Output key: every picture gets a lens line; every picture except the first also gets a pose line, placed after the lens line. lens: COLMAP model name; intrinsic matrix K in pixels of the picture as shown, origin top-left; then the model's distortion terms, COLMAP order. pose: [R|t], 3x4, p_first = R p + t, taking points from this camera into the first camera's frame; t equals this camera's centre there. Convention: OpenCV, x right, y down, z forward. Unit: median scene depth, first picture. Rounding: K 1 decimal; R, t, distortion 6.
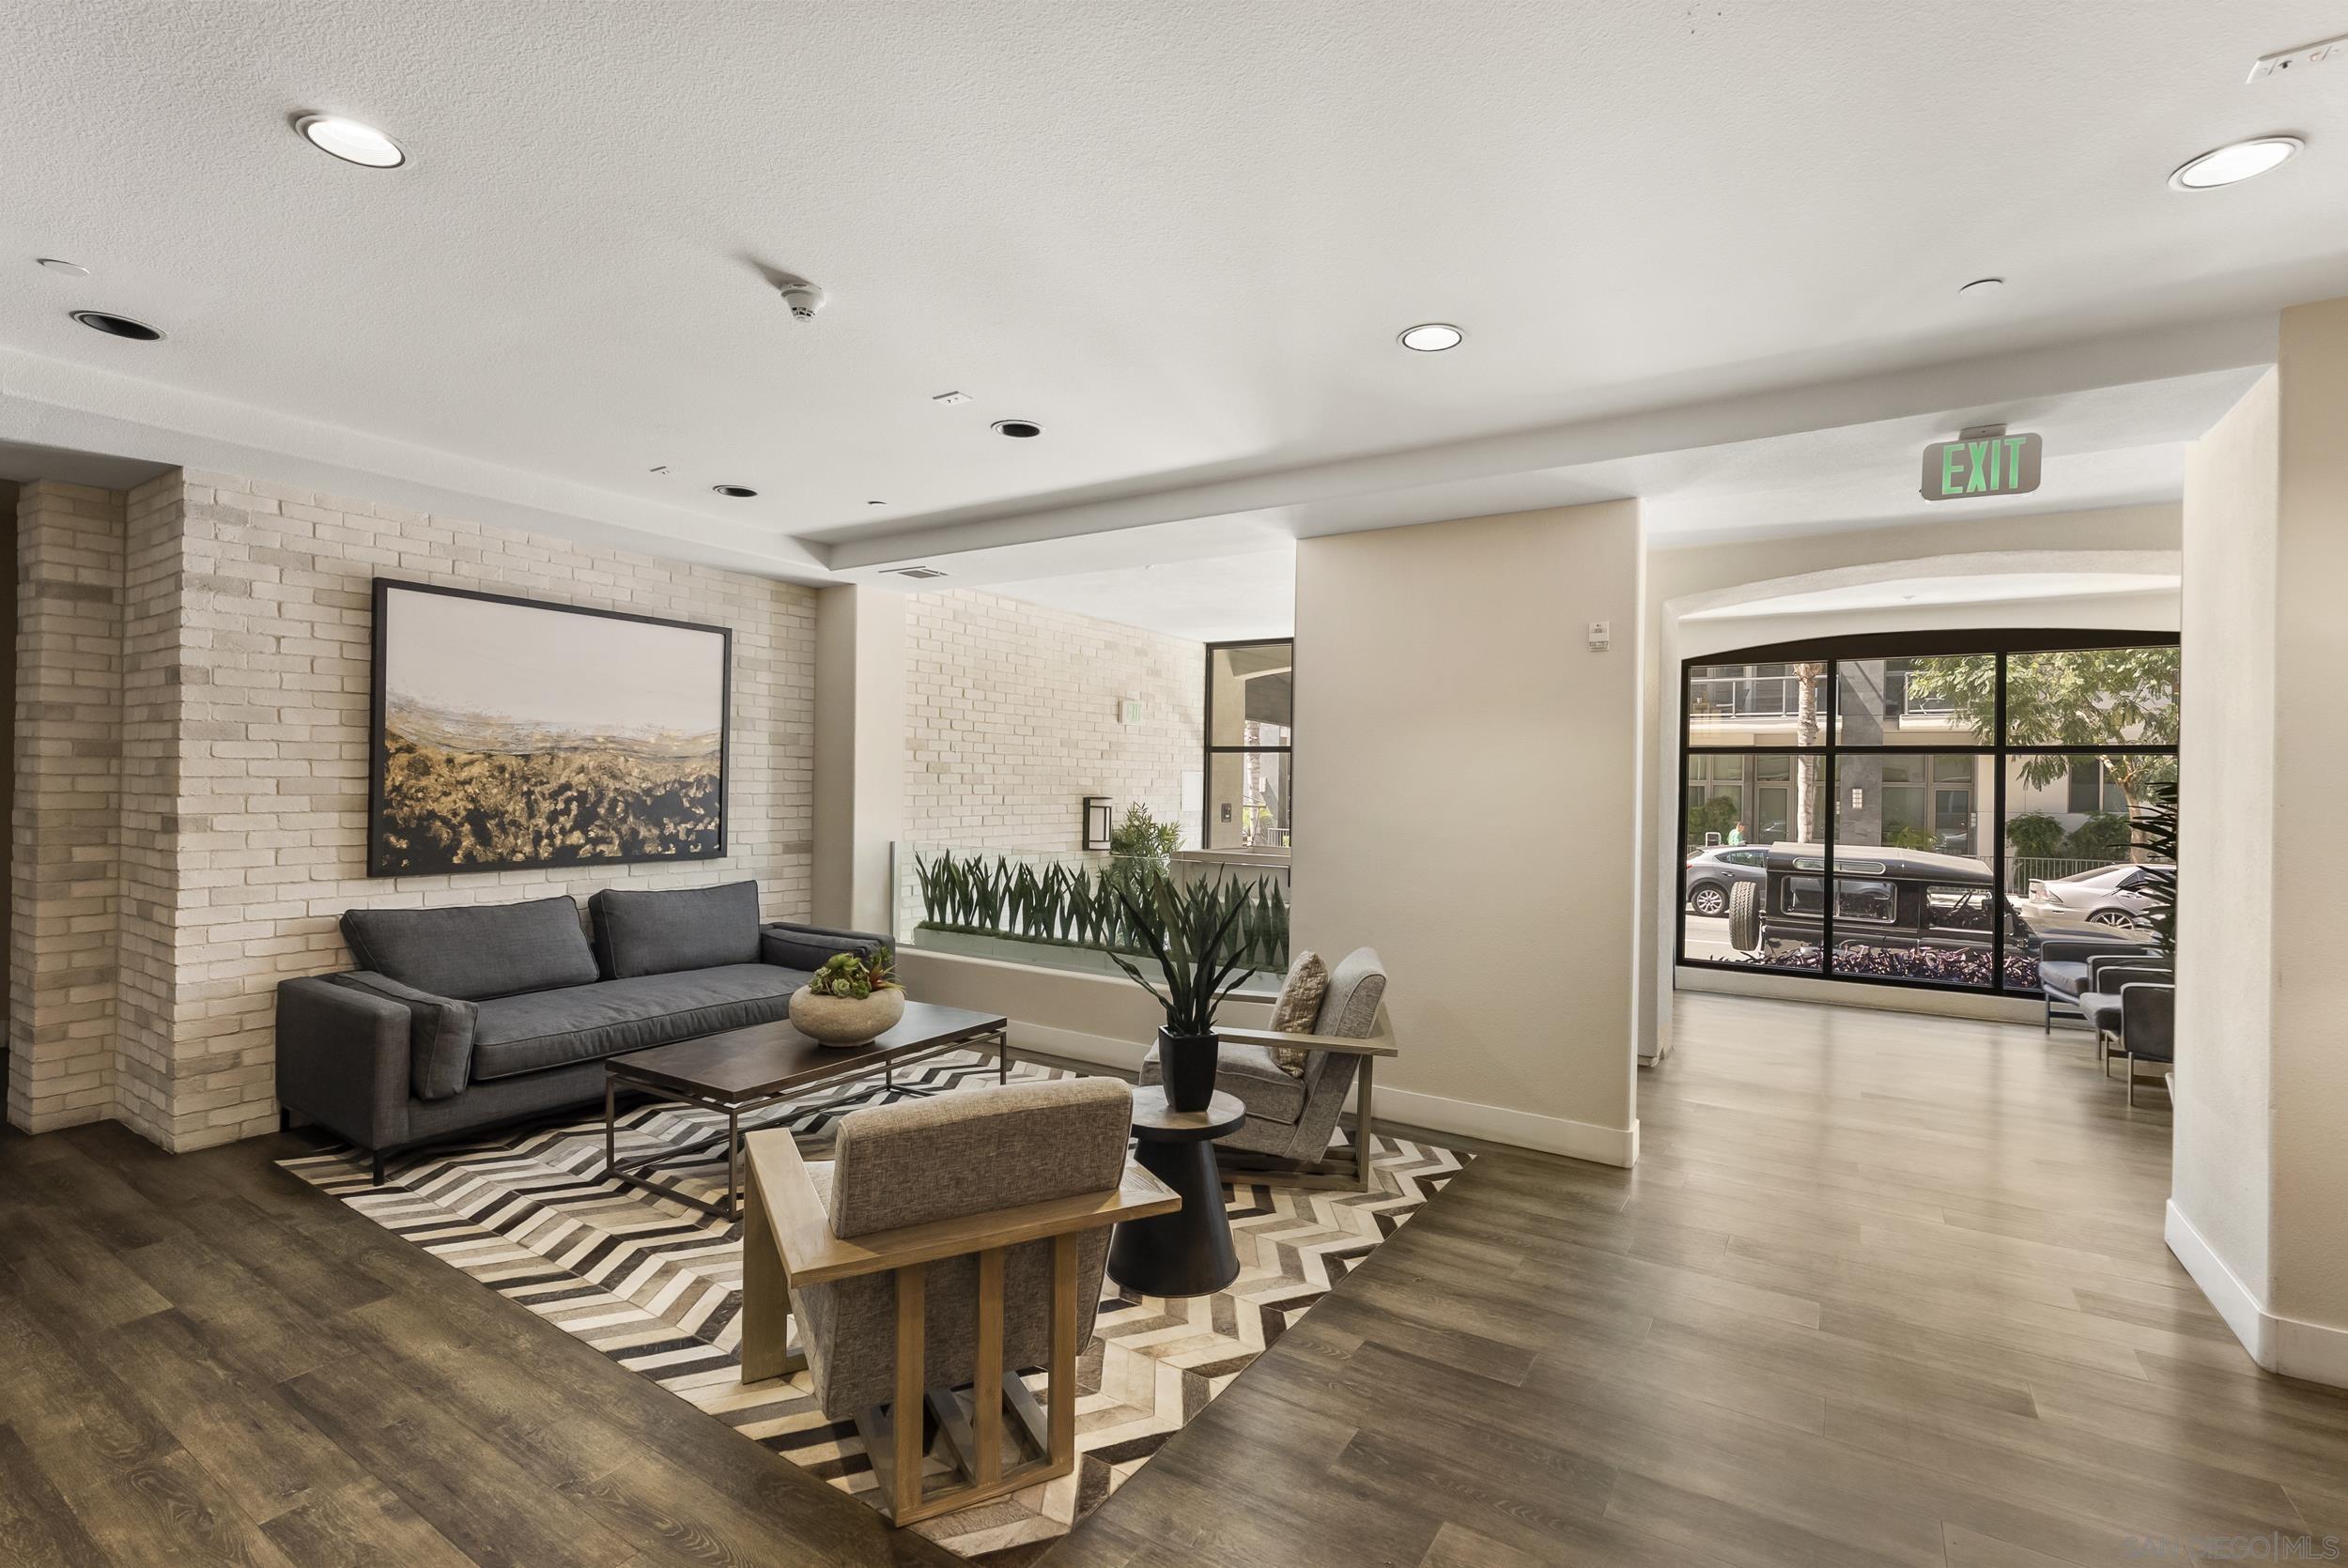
lens RADIAL K [[1054.2, 0, 1171.3], [0, 1054.2, 777.8], [0, 0, 1]] dist [-0.002019, 0.000058]
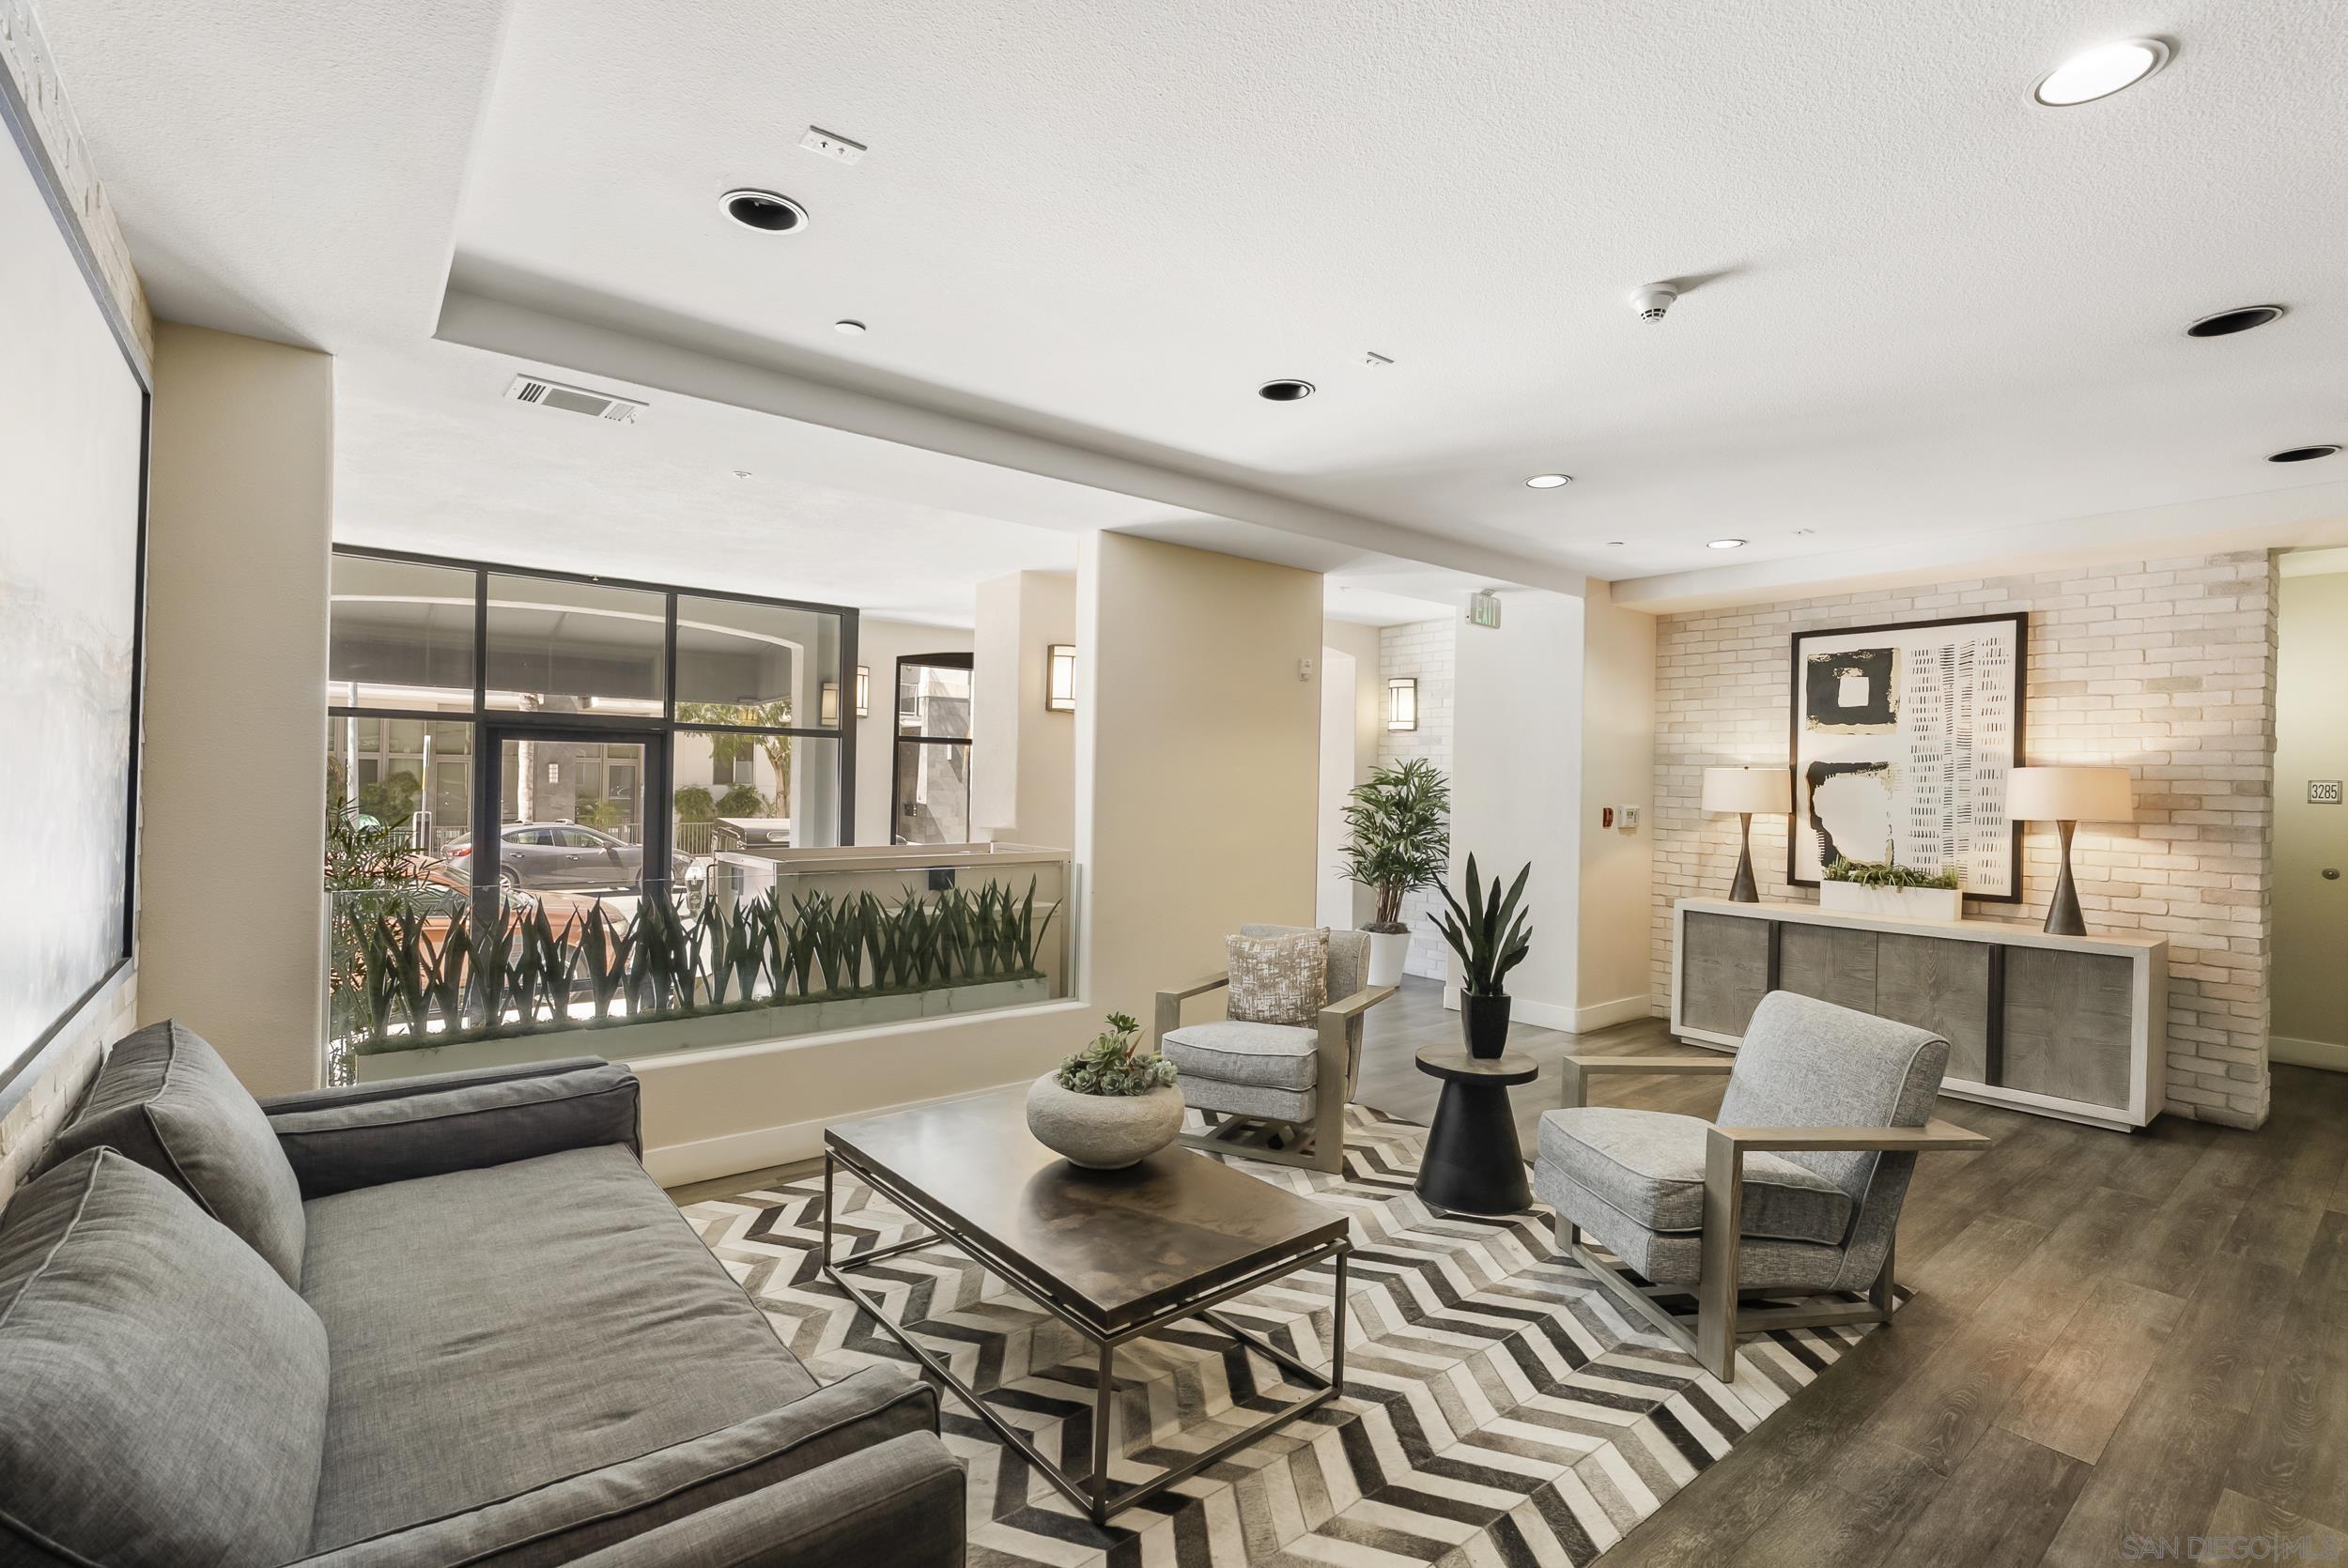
lens RADIAL K [[1054.2, 0, 1171.3], [0, 1054.2, 777.8], [0, 0, 1]] dist [-0.002019, 0.000058]
pose [[0.311897, -0.007669, 0.950085, -0.771907], [-0.018144, 0.999737, 0.014026, -0.008880], [-0.949943, -0.021612, 0.311676, 0.604106]]
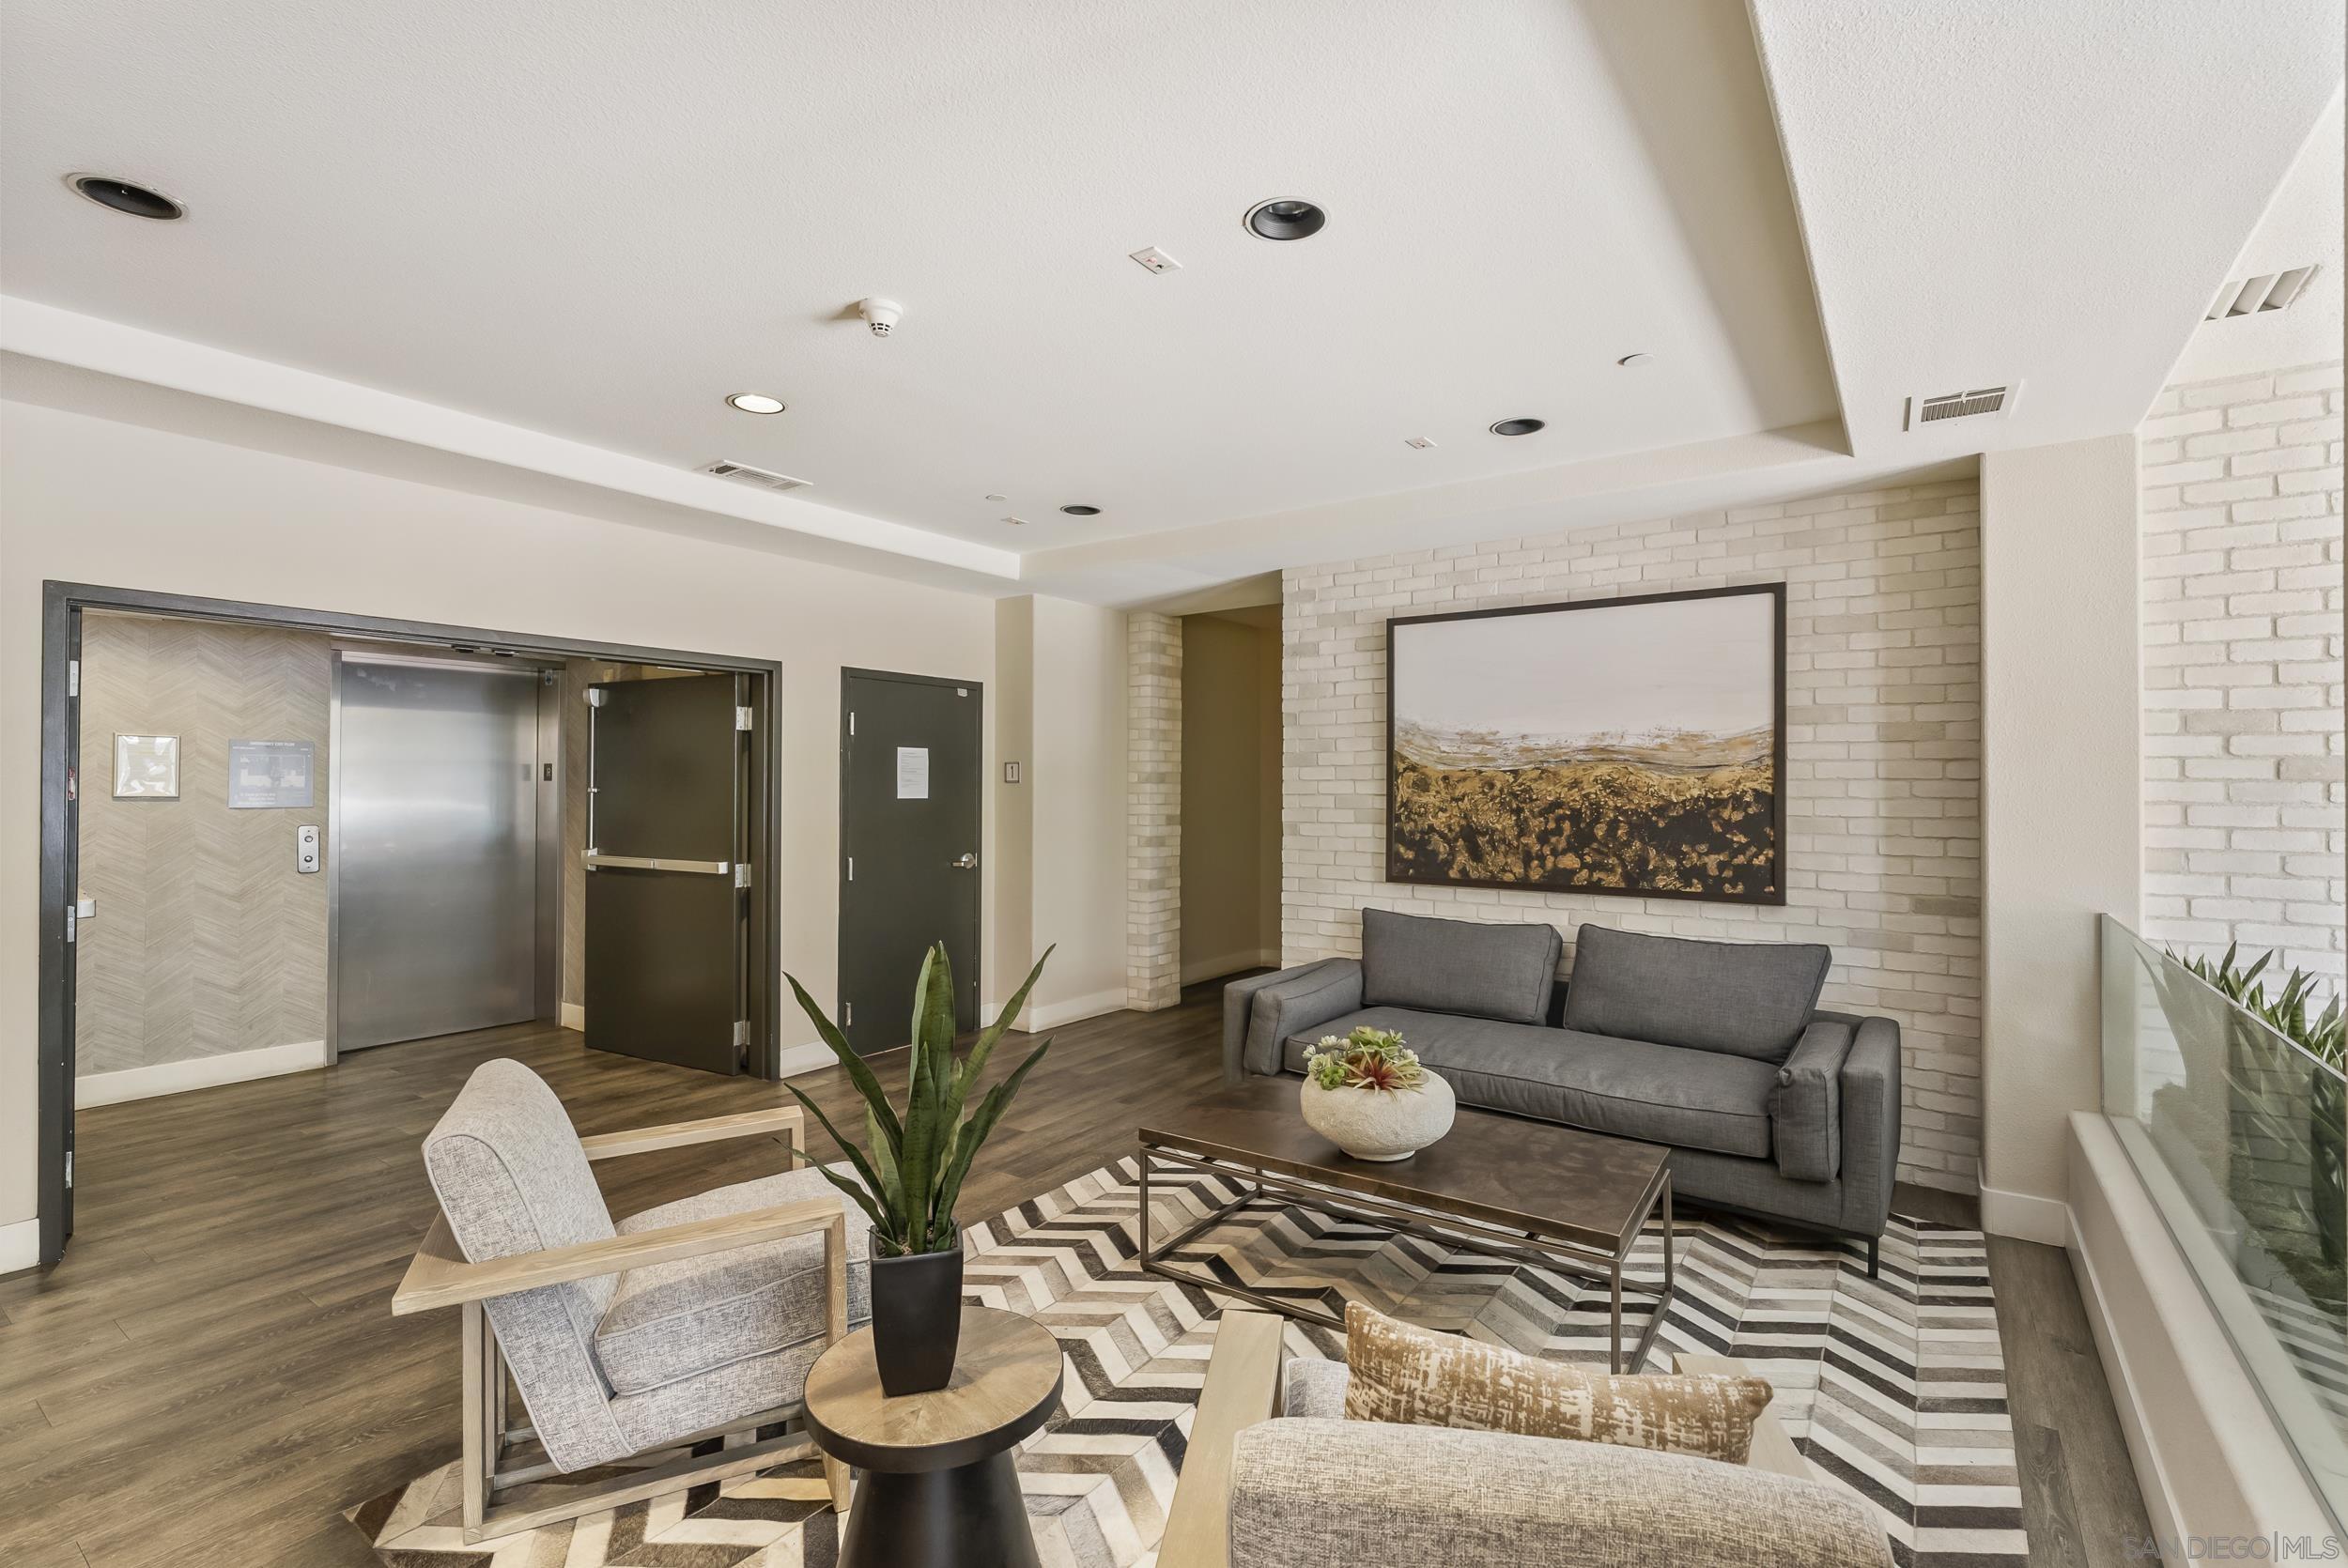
lens RADIAL K [[1054.2, 0, 1171.3], [0, 1054.2, 777.8], [0, 0, 1]] dist [-0.002019, 0.000058]
pose [[-0.034464, -0.024103, -0.999115, 0.348760], [-0.002227, 0.999709, -0.024040, 0.008710], [0.999403, 0.001397, -0.034507, 0.715002]]
